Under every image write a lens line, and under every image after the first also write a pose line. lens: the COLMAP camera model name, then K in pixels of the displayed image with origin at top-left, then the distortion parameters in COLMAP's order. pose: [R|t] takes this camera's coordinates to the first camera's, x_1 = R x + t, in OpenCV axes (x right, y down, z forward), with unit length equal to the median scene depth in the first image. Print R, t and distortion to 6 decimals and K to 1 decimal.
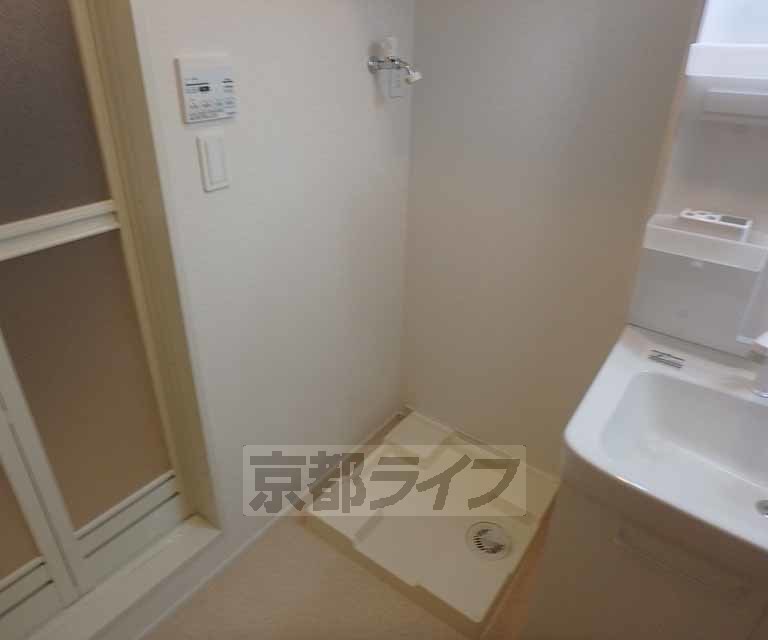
lens RADIAL K [[529.8, 0, 389.2], [0, 529.8, 303.9], [0, 0, 1]] dist [-0.019037, -0.005210]
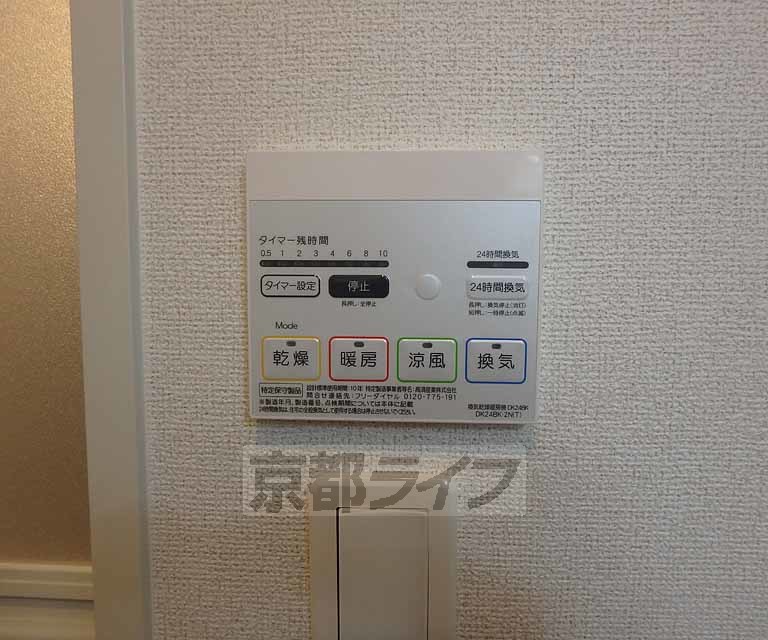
lens RADIAL K [[529.8, 0, 384.1], [0, 529.8, 319.6], [0, 0, 1]] dist [-0.019037, -0.005210]
pose [[0.558316, 0.066777, -0.826937, -0.165393], [-0.382129, 0.905425, -0.184884, -0.357795], [0.736384, 0.419221, 0.531030, 0.892919]]
